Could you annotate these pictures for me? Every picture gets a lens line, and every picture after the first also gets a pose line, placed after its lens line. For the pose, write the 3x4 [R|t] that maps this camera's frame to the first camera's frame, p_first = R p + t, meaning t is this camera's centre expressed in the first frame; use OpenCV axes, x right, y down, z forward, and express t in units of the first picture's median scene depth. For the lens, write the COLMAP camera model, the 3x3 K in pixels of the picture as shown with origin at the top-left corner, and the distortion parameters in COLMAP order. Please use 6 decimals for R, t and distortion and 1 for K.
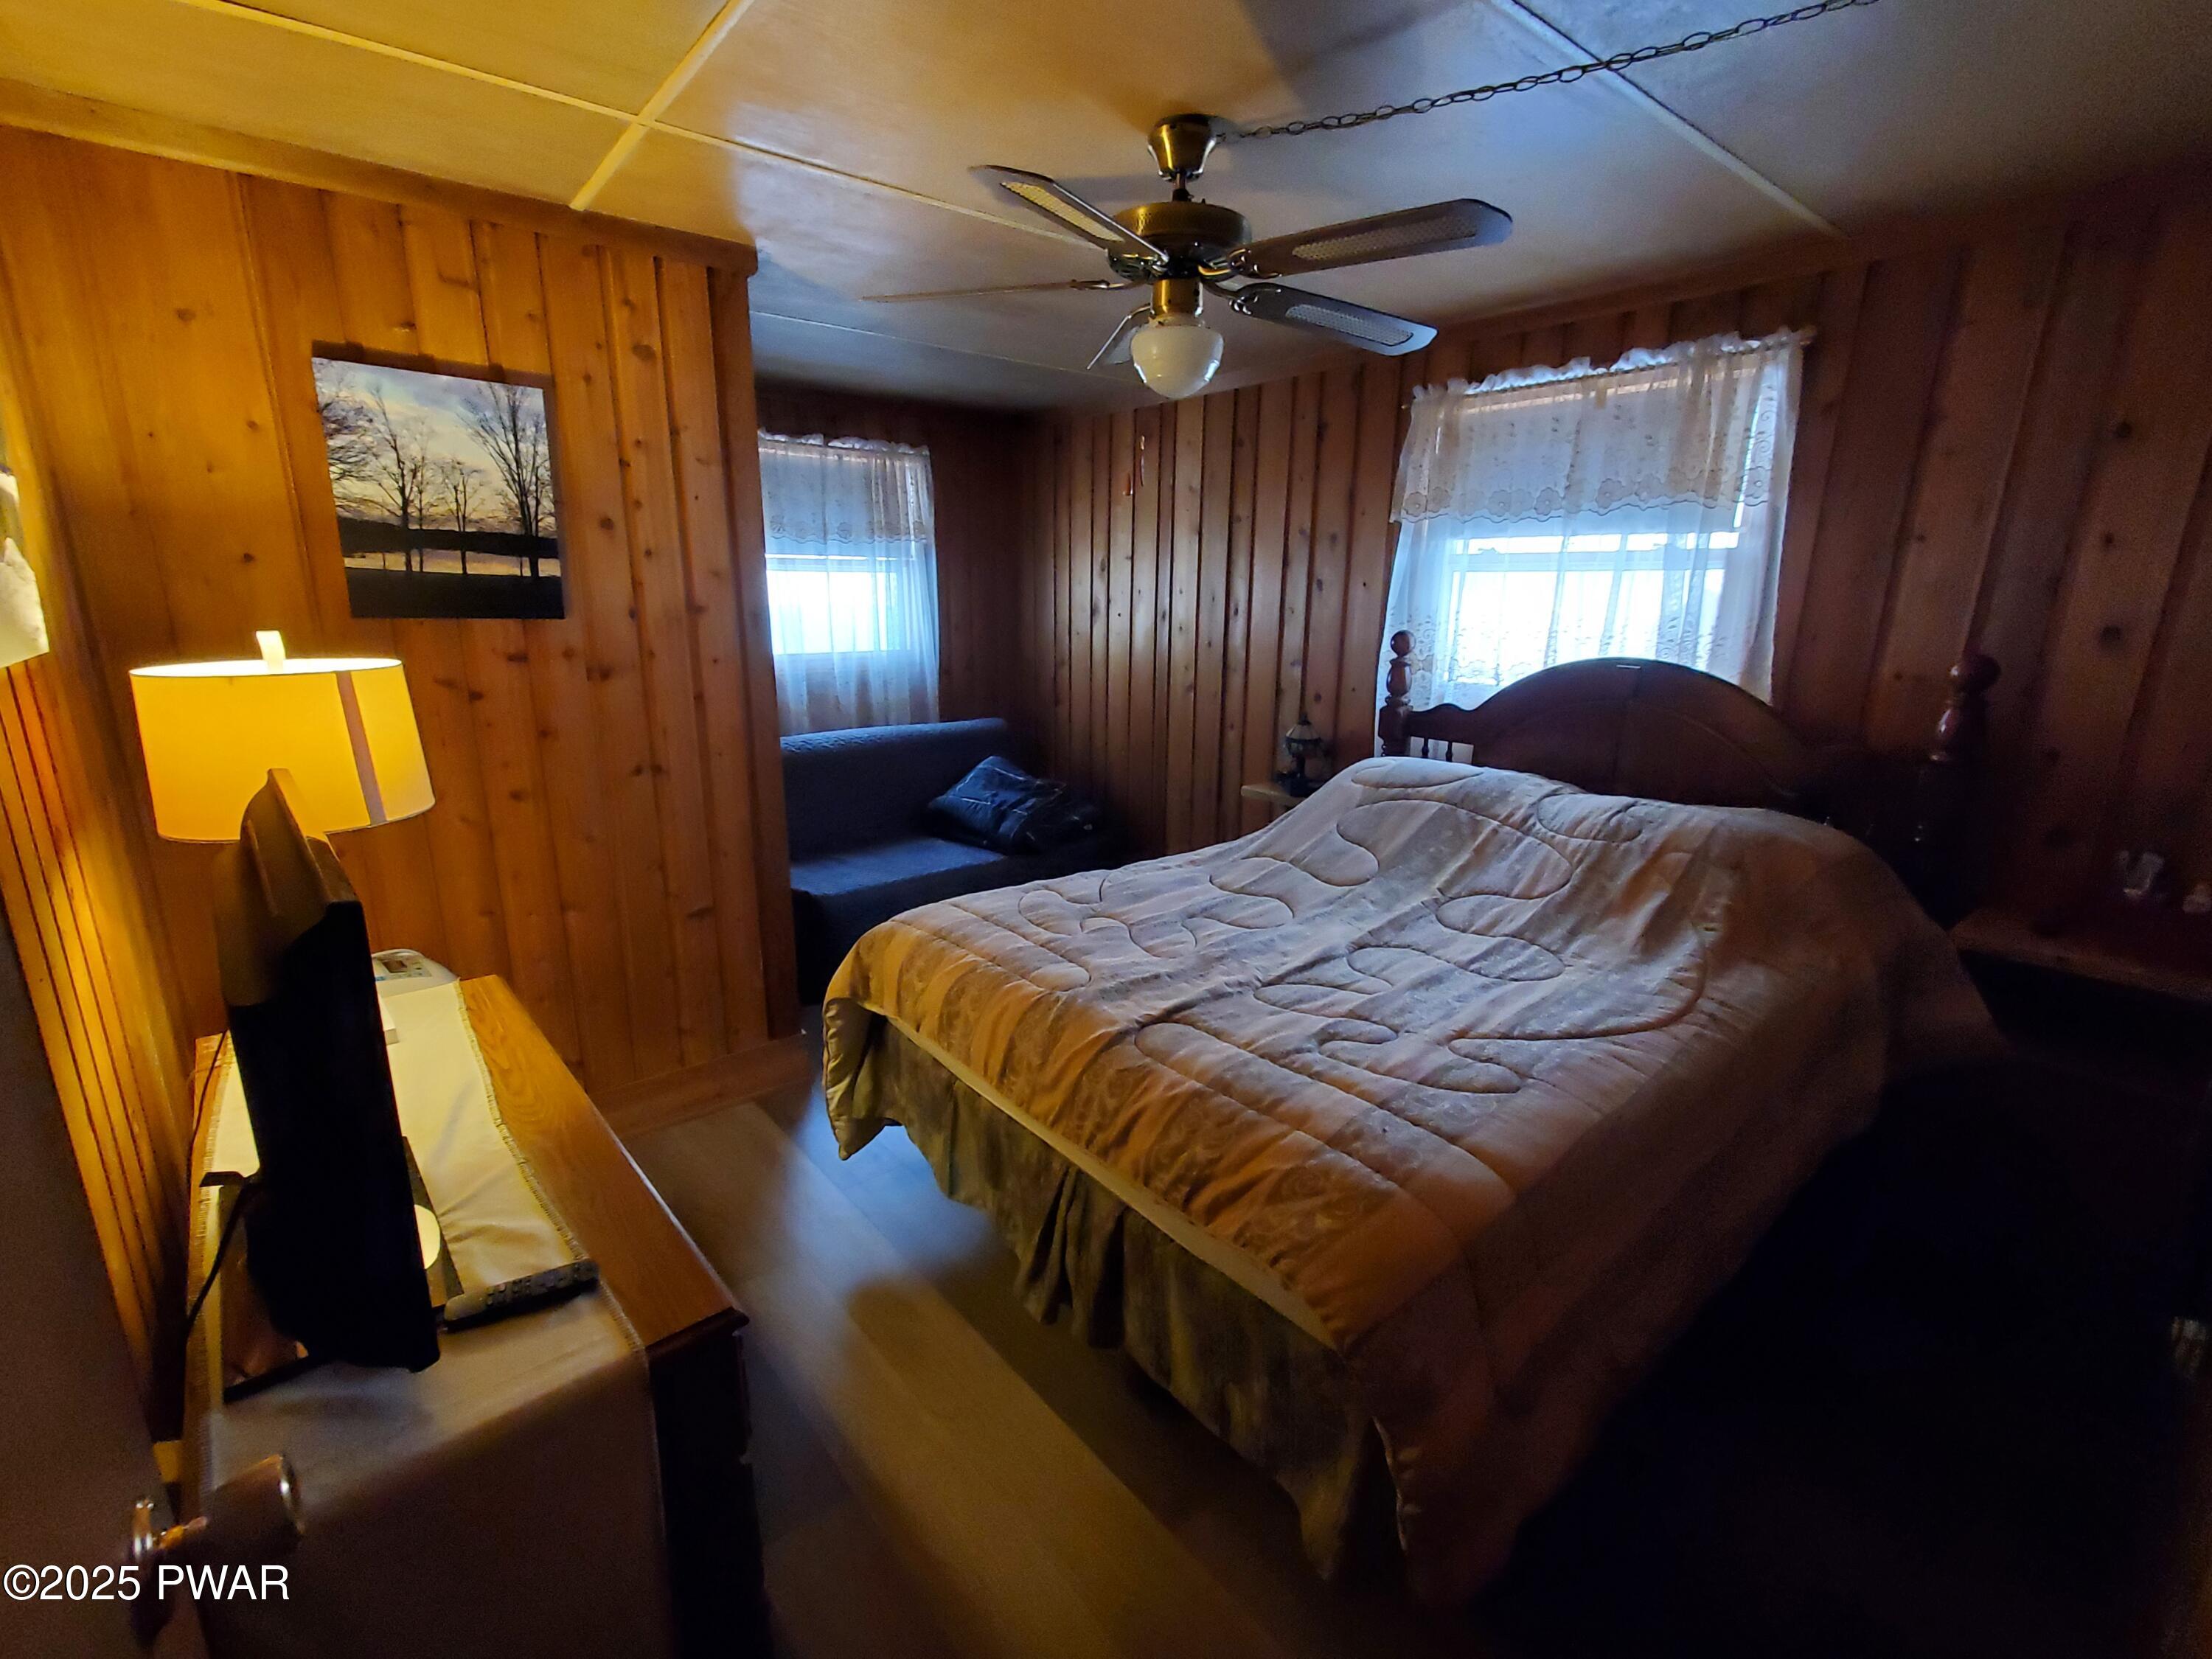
lens RADIAL K [[970.9, 0, 1108.5], [0, 970.9, 831.2], [0, 0, 1]] dist [0.007002, -0.000318]
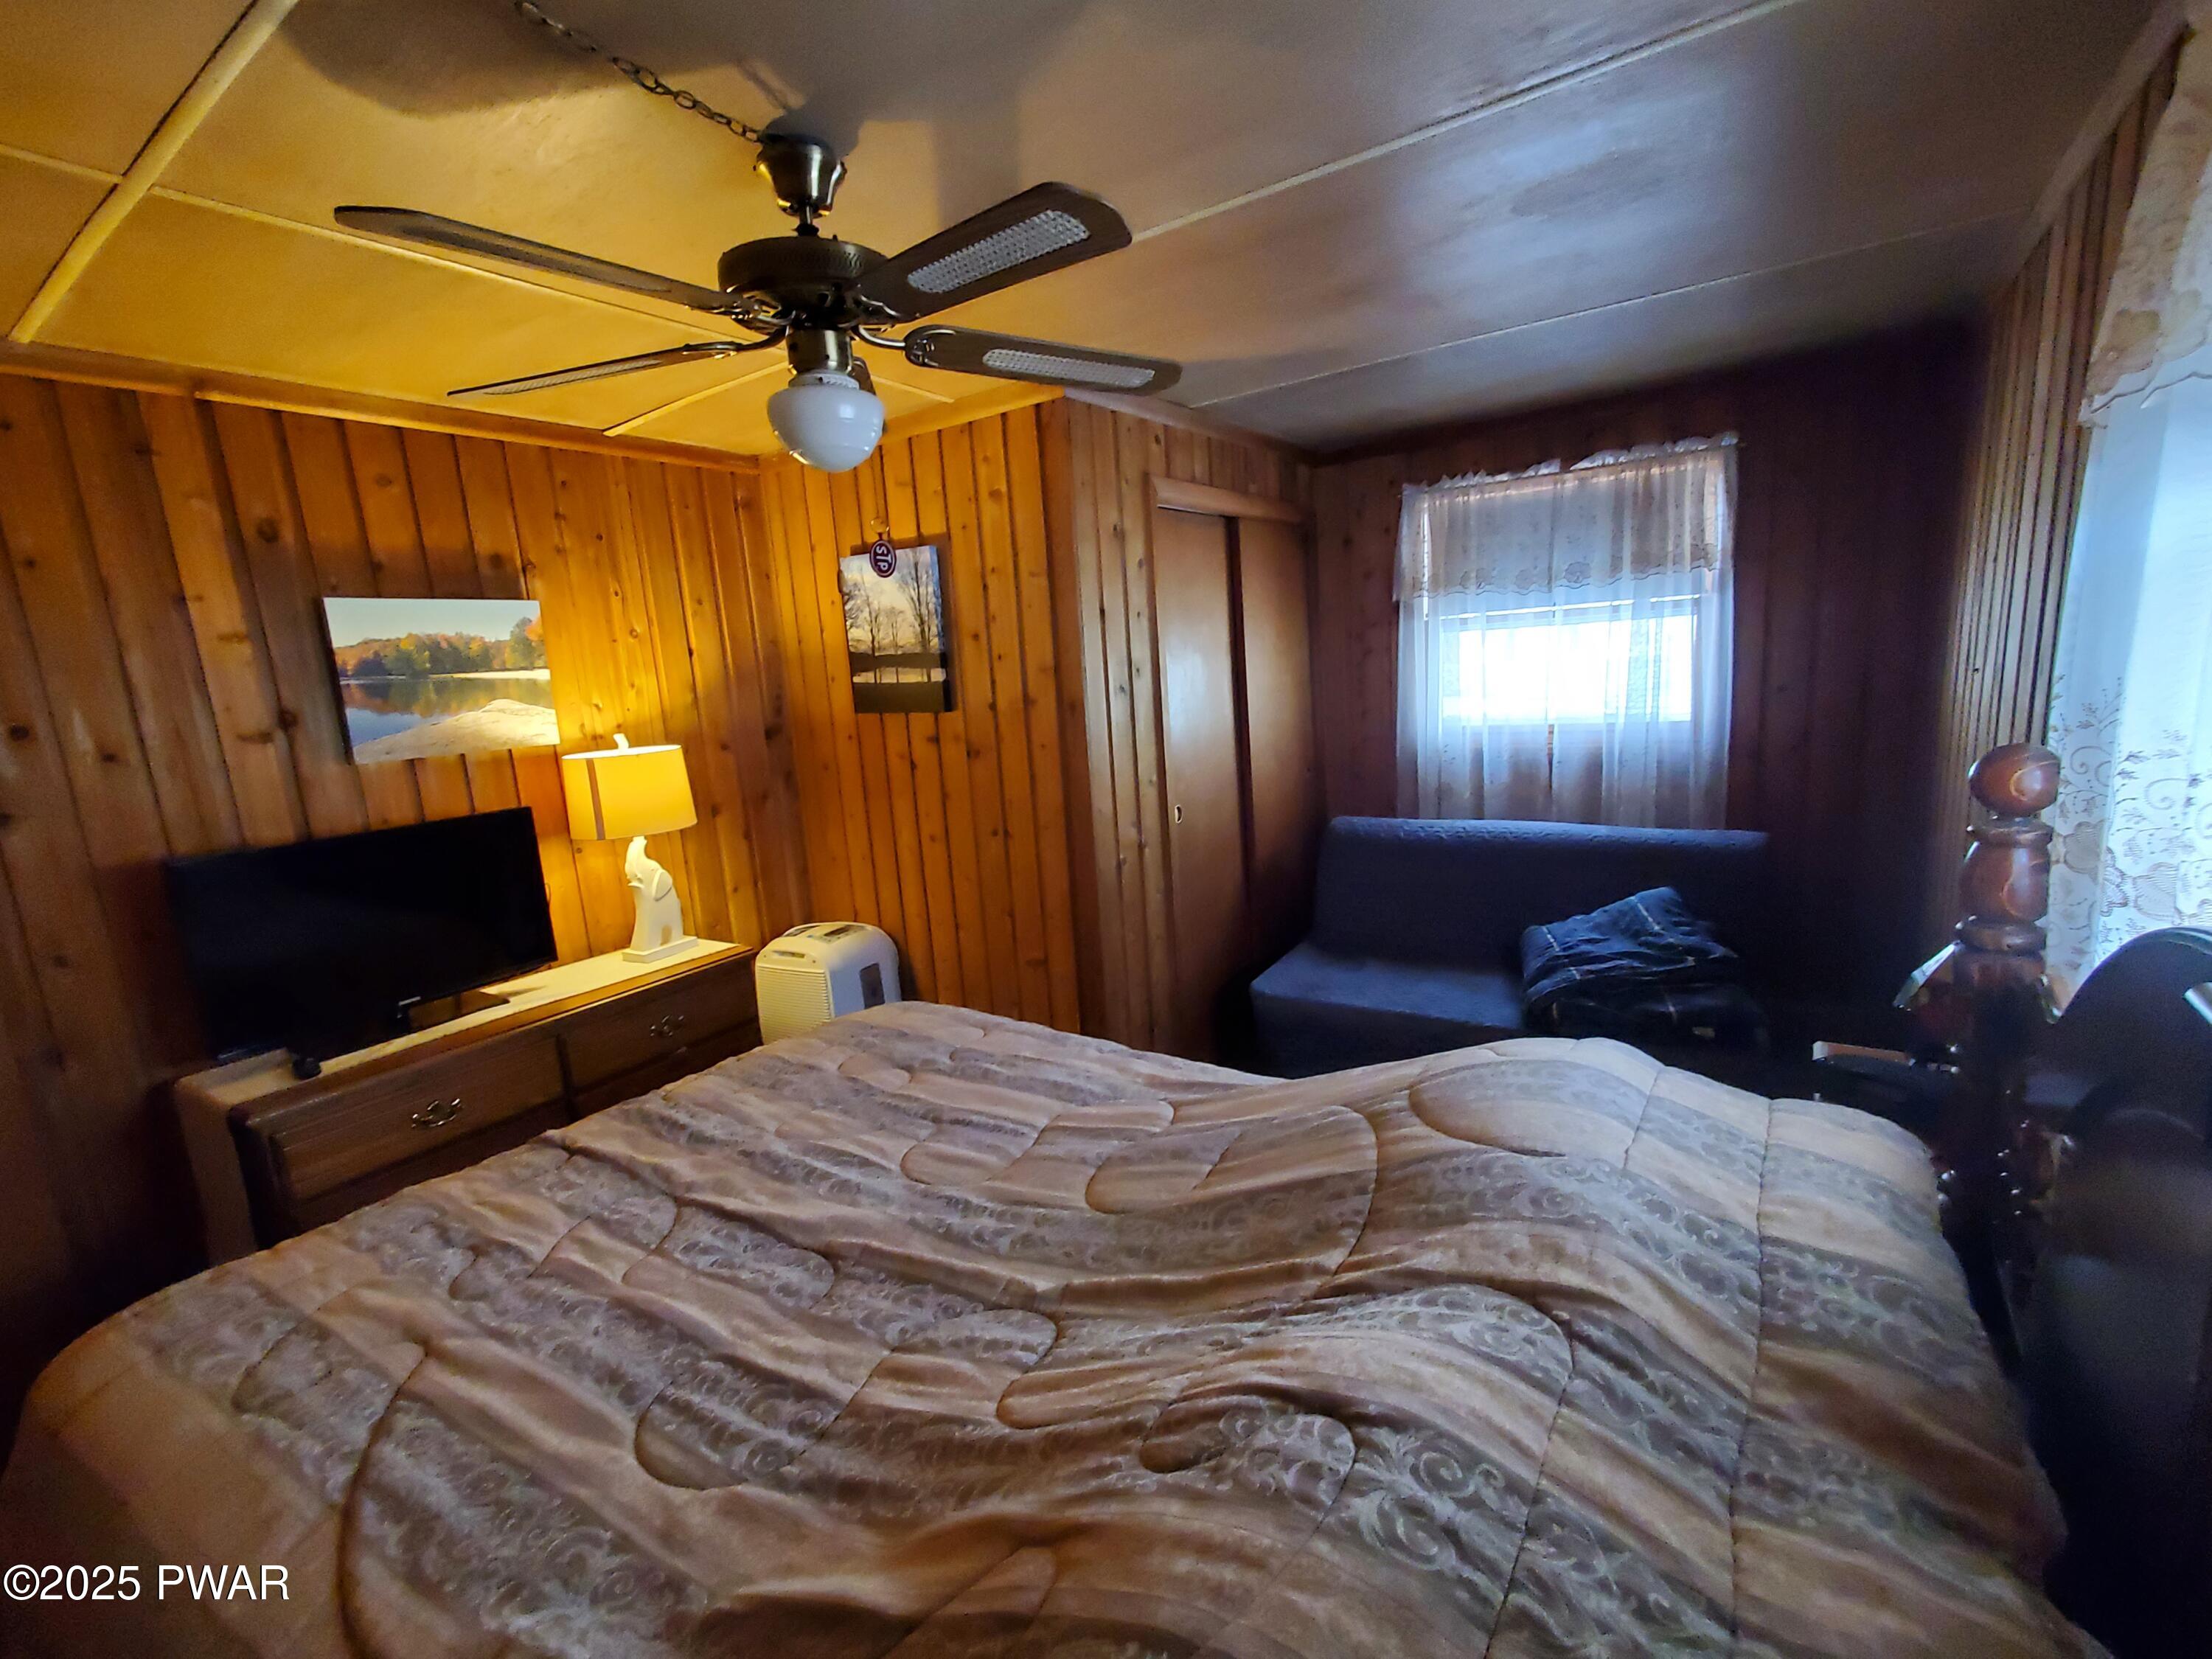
lens RADIAL K [[970.9, 0, 1109.4], [0, 970.9, 836.0], [0, 0, 1]] dist [0.007002, -0.000318]
pose [[0.287317, 0.143159, -0.947077, 0.802887], [-0.166094, 0.981235, 0.097934, -0.225358], [0.943325, 0.129166, 0.305703, 0.851307]]
